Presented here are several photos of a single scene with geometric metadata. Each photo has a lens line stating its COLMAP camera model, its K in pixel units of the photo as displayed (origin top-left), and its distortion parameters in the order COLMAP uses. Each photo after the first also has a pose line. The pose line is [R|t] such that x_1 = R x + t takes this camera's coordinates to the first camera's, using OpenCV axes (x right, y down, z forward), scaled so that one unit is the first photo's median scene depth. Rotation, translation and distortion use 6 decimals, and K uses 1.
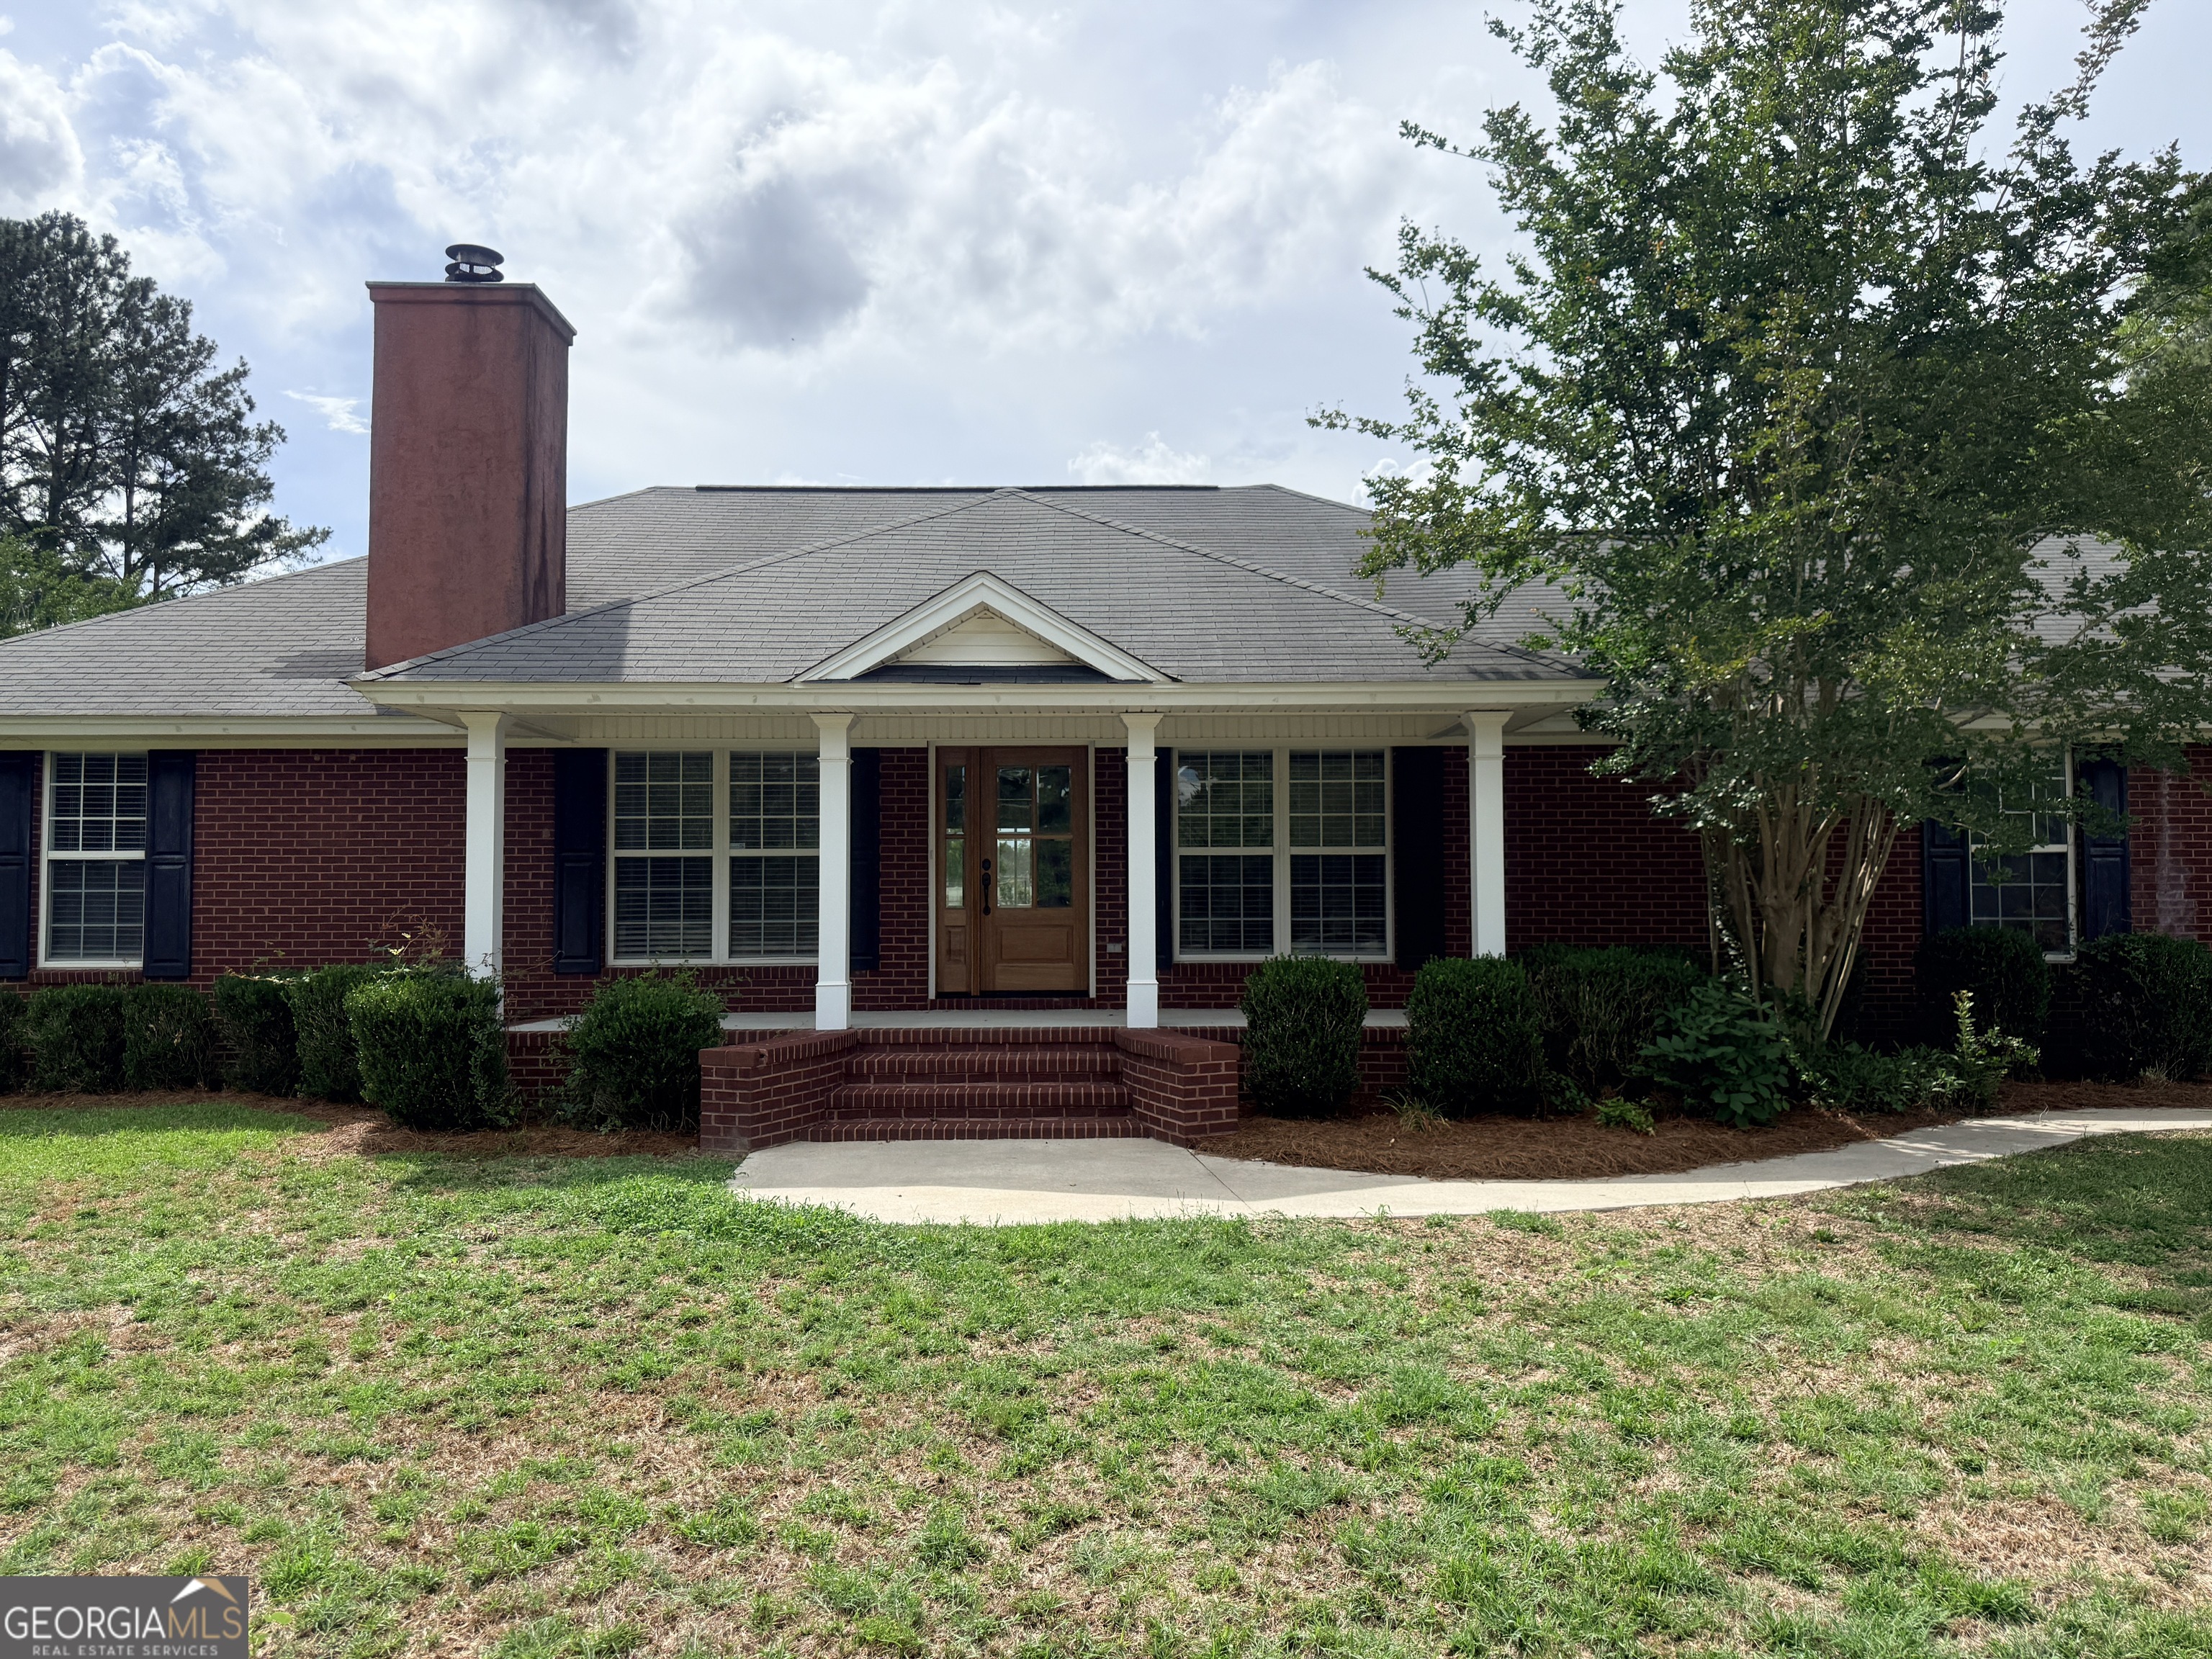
lens RADIAL K [[1573.5, 0, 1128.4], [0, 1573.5, 822.0], [0, 0, 1]] dist [0.059924, -0.074504]
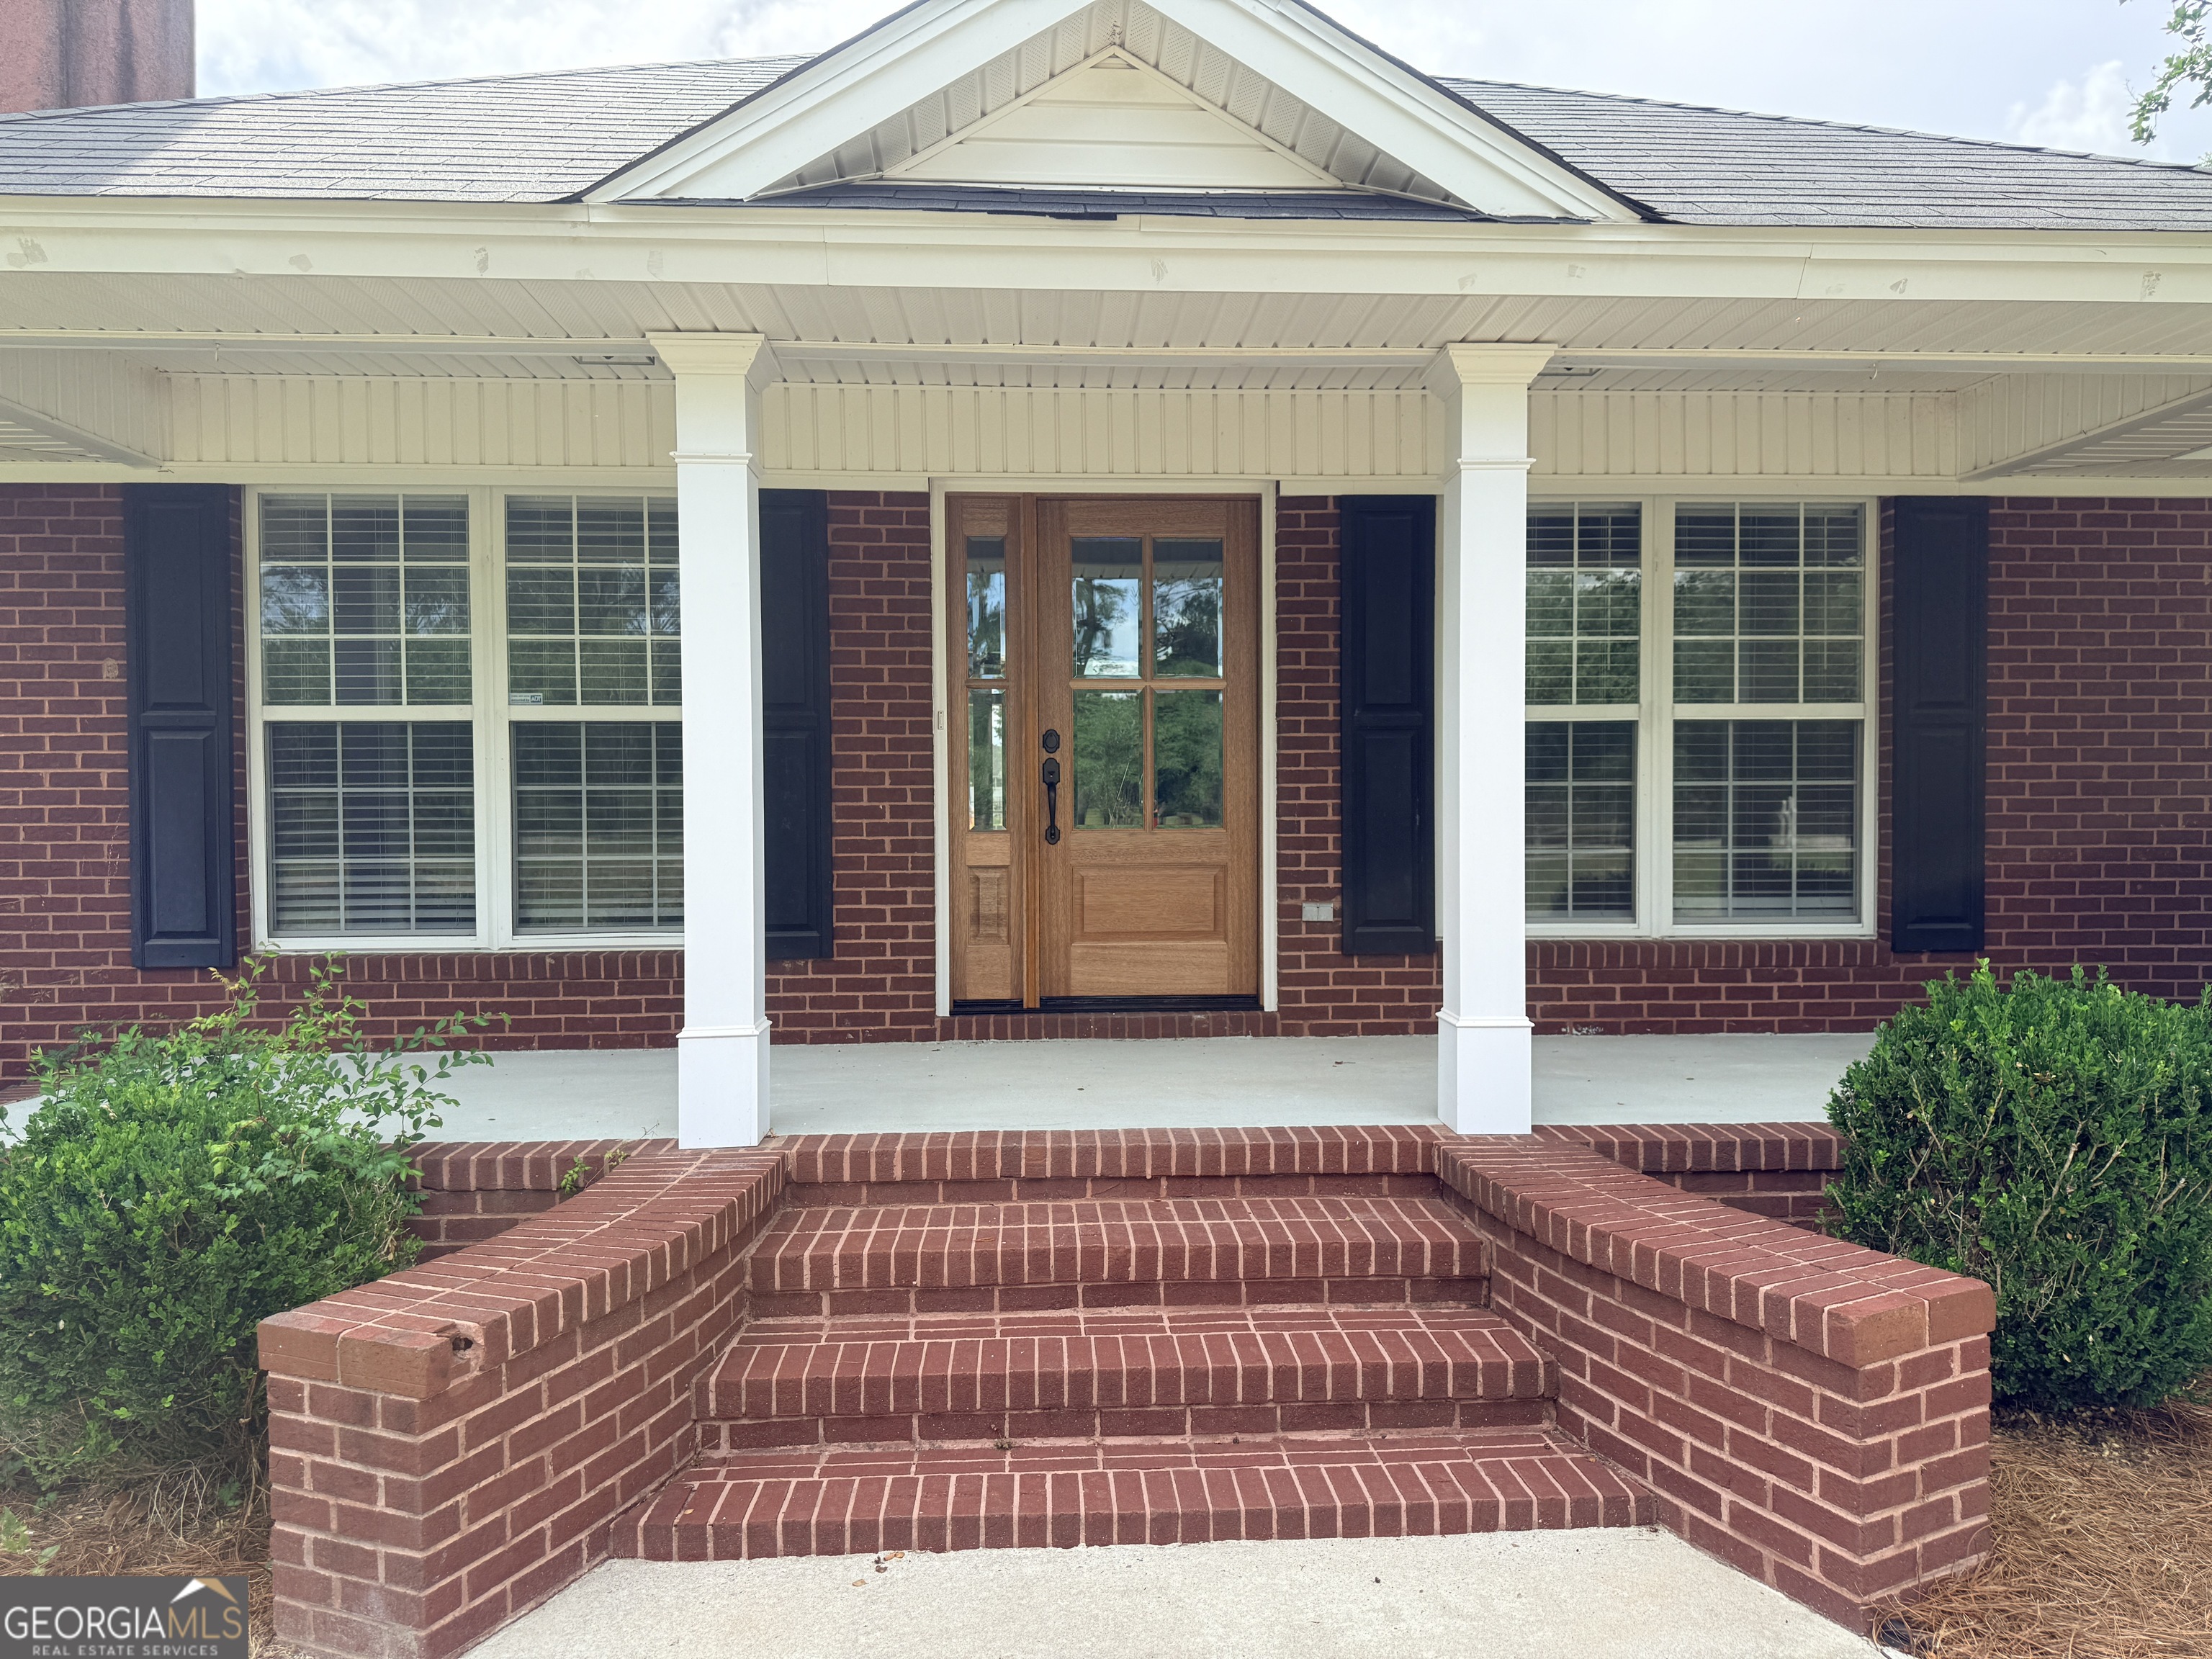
lens RADIAL K [[1573.5, 0, 1124.7], [0, 1573.5, 831.3], [0, 0, 1]] dist [0.059924, -0.074504]
pose [[0.999300, -0.000941, 0.037407, -0.086579], [-0.001664, 0.997576, 0.069564, 0.021447], [-0.037382, -0.069577, 0.996876, 0.517531]]
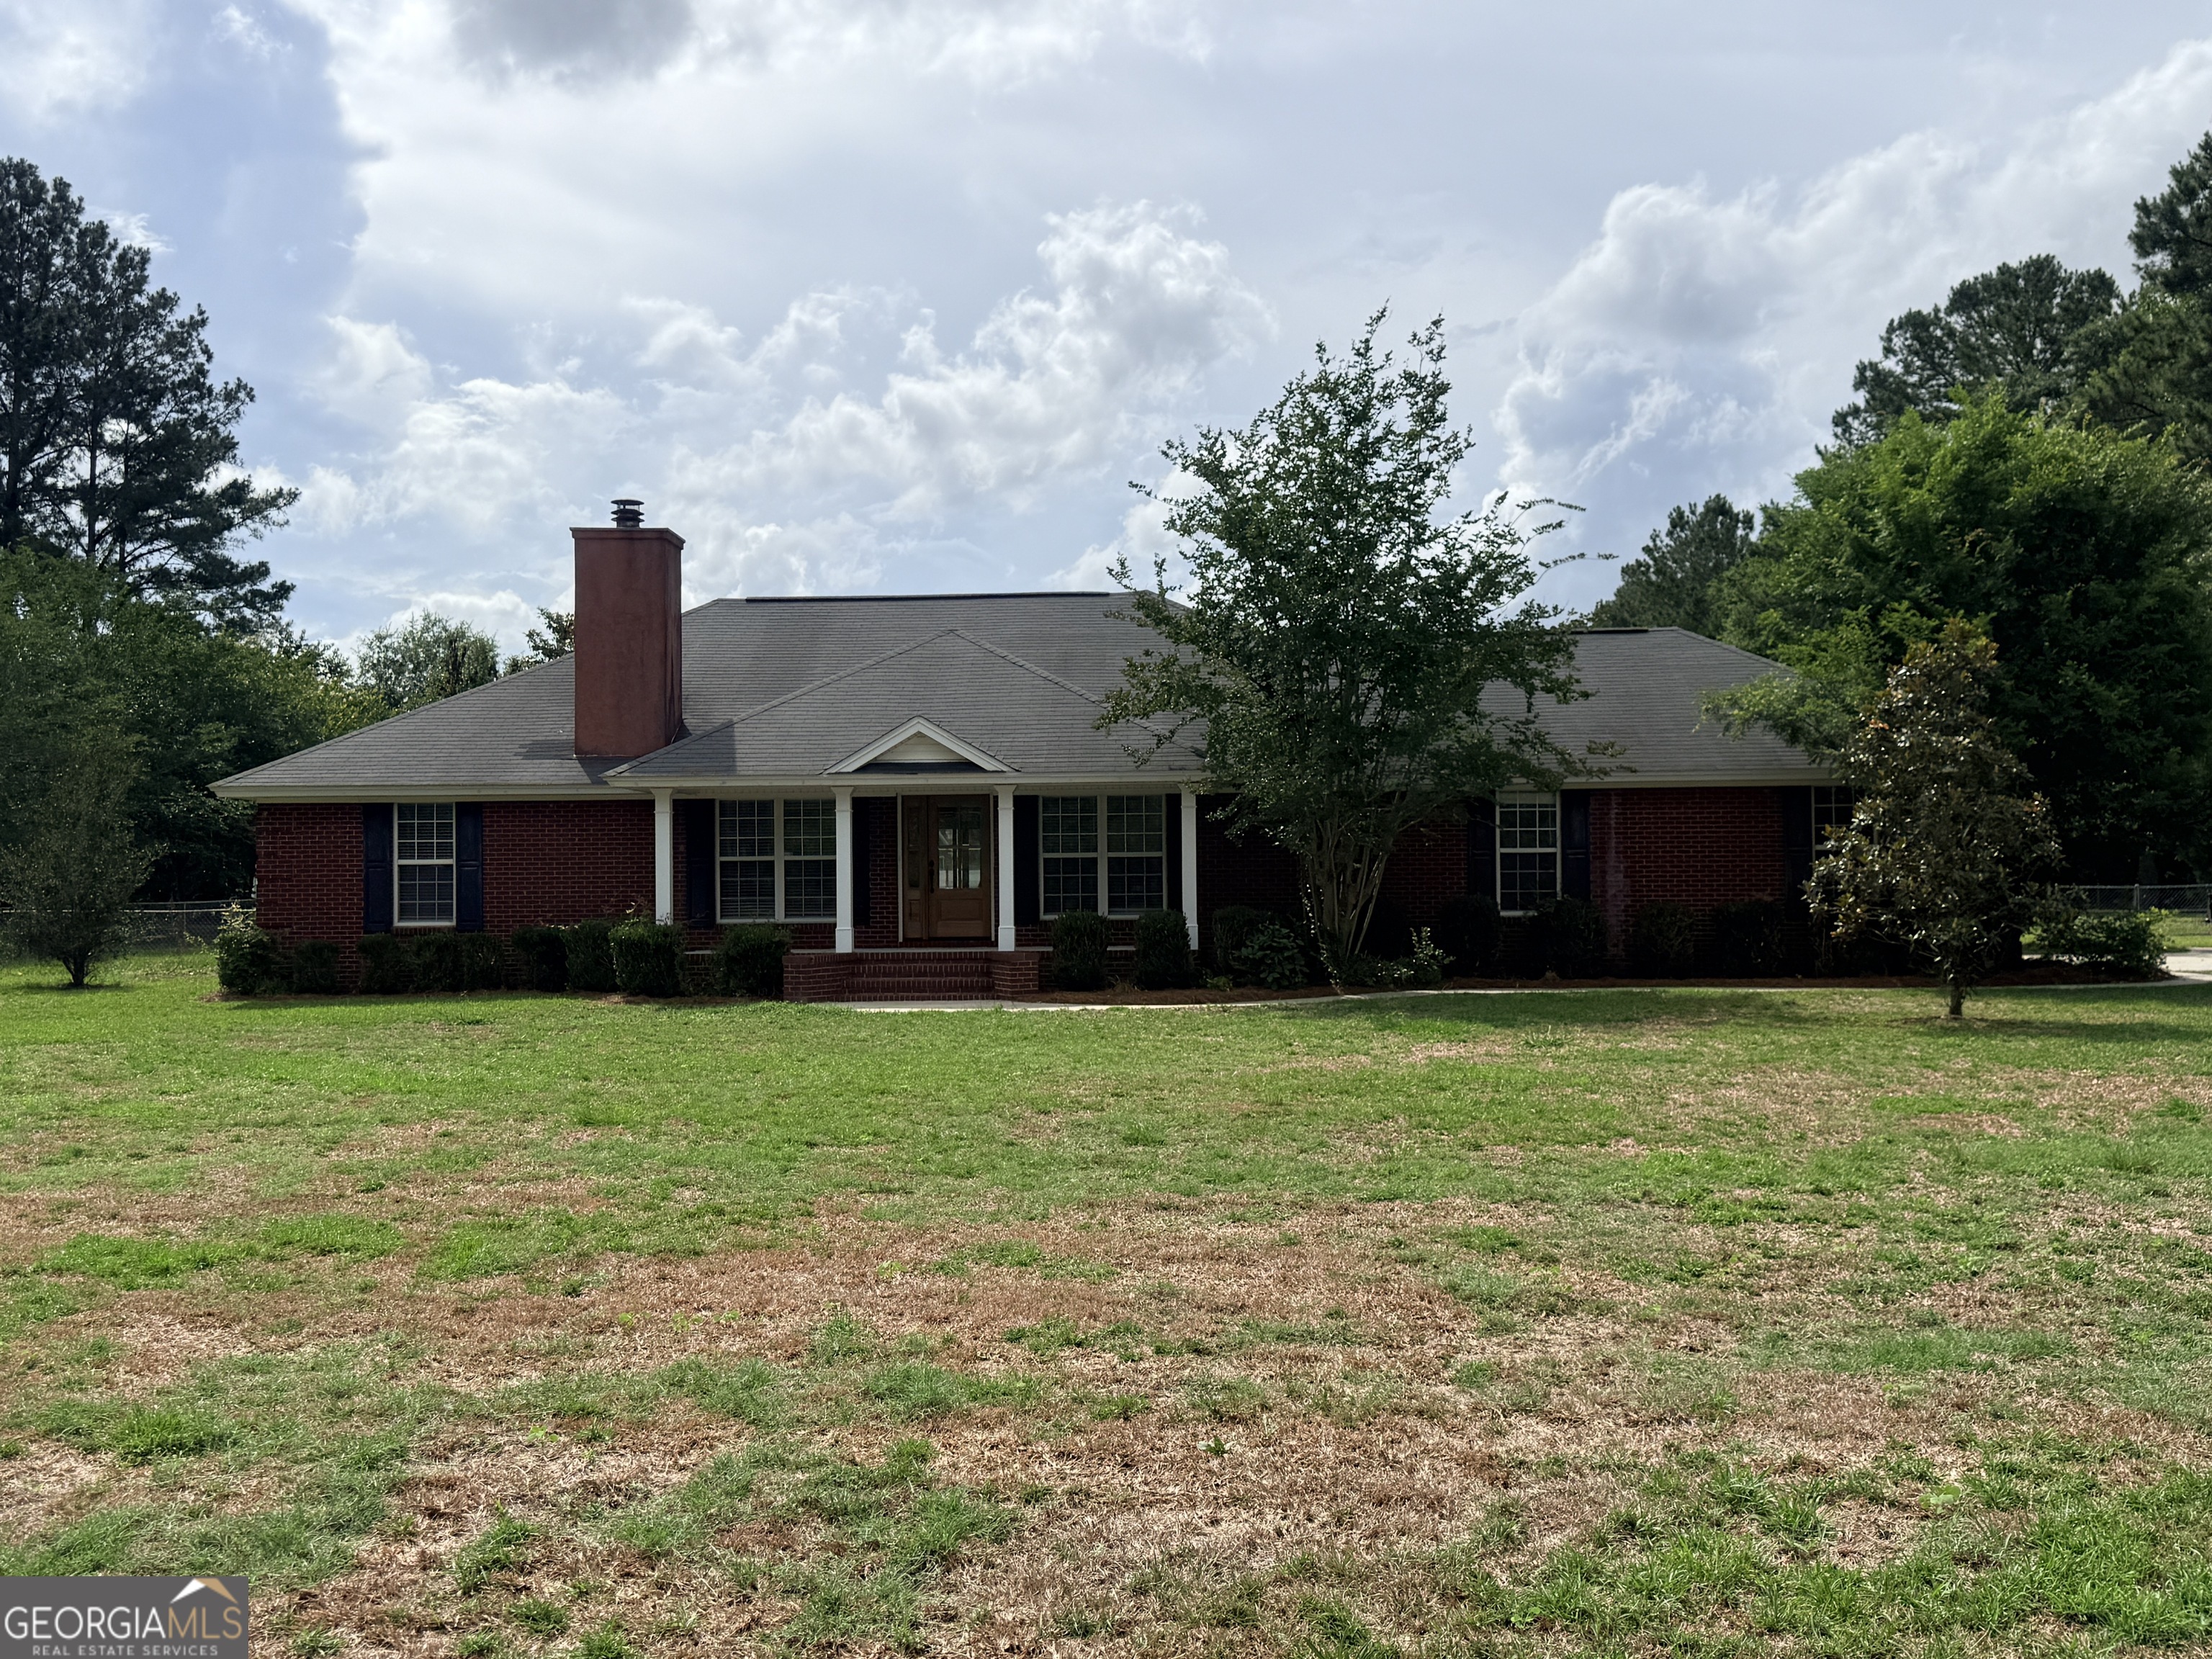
lens RADIAL K [[2208.1, 0, 1122.5], [0, 2208.1, 825.9], [0, 0, 1]] dist [-0.003882, 0.000000]
pose [[0.998553, -0.008090, -0.053166, 0.249567], [0.009317, 0.999695, 0.022870, -0.068520], [0.052965, -0.023332, 0.998324, -1.410095]]
